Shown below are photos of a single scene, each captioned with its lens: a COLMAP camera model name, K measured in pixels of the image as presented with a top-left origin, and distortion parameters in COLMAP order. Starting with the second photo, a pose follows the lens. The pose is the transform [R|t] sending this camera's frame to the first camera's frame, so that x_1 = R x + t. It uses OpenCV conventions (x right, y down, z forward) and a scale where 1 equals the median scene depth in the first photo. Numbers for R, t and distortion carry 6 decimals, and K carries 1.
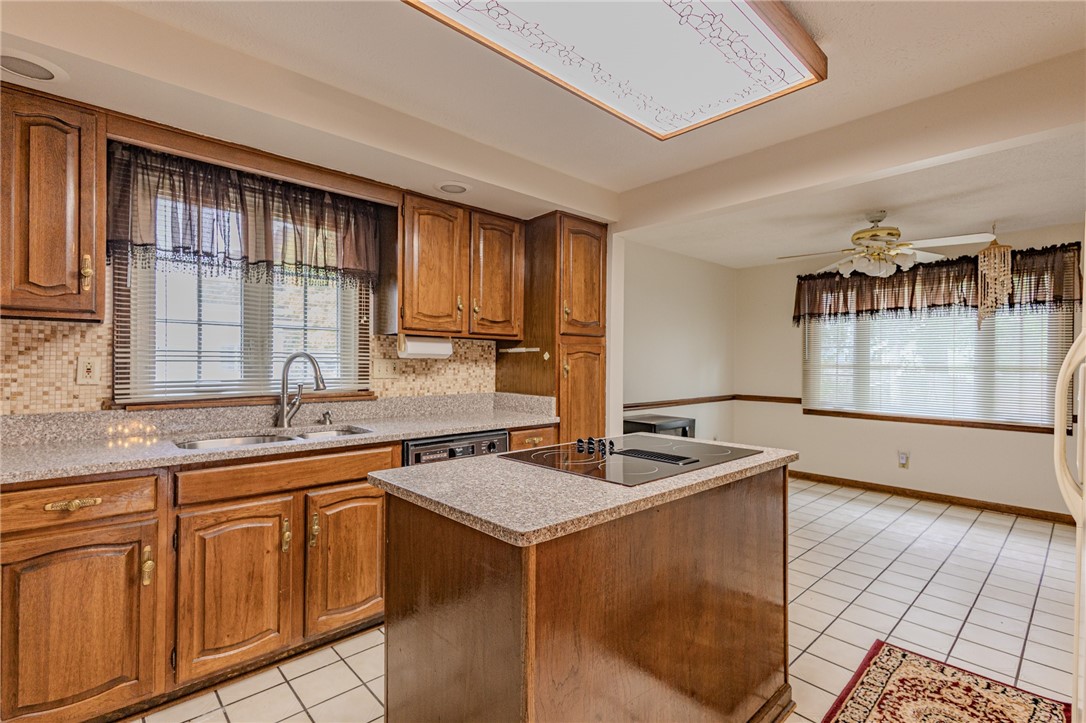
lens RADIAL K [[500.8, 0, 544.3], [0, 500.8, 363.9], [0, 0, 1]] dist [0.009616, -0.000708]
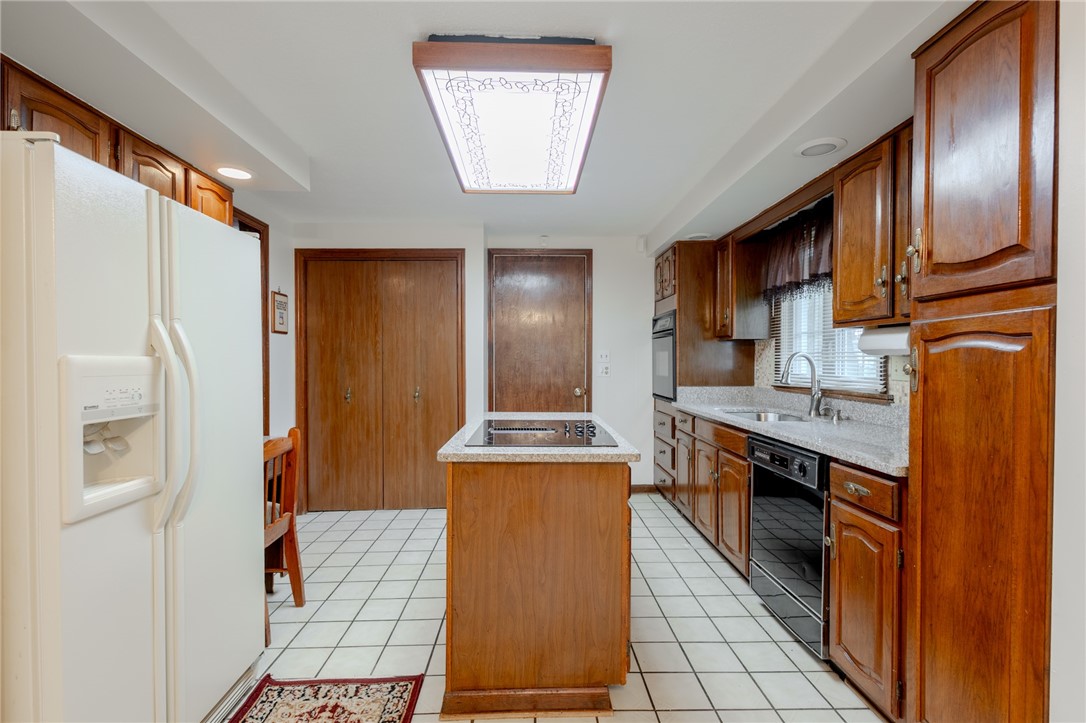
lens RADIAL K [[500.8, 0, 544.3], [0, 500.8, 363.9], [0, 0, 1]] dist [0.009616, -0.000708]
pose [[-0.657306, -0.001417, -0.753622, 0.605184], [-0.007477, 0.999961, 0.004641, 0.002174], [0.753587, 0.008686, -0.657291, 0.989131]]
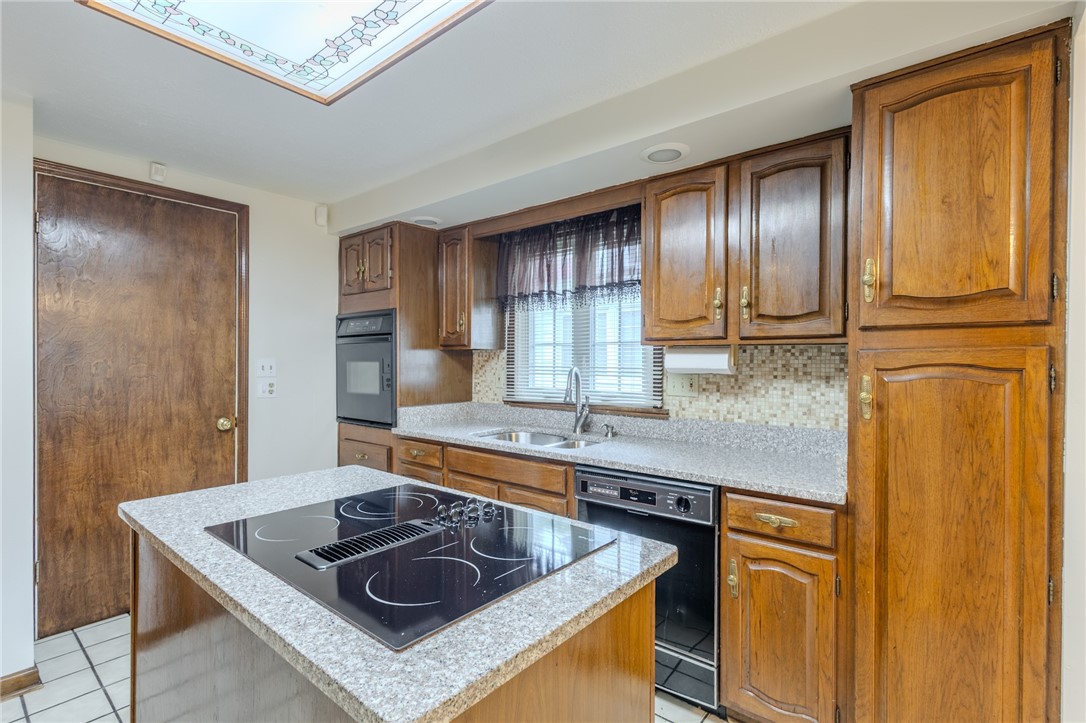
lens RADIAL K [[500.8, 0, 544.3], [0, 500.8, 363.9], [0, 0, 1]] dist [0.009616, -0.000708]
pose [[0.136364, -0.001047, -0.990658, 0.456714], [-0.004318, 0.999989, -0.001651, -0.021881], [0.990649, 0.004503, 0.136358, 0.584730]]
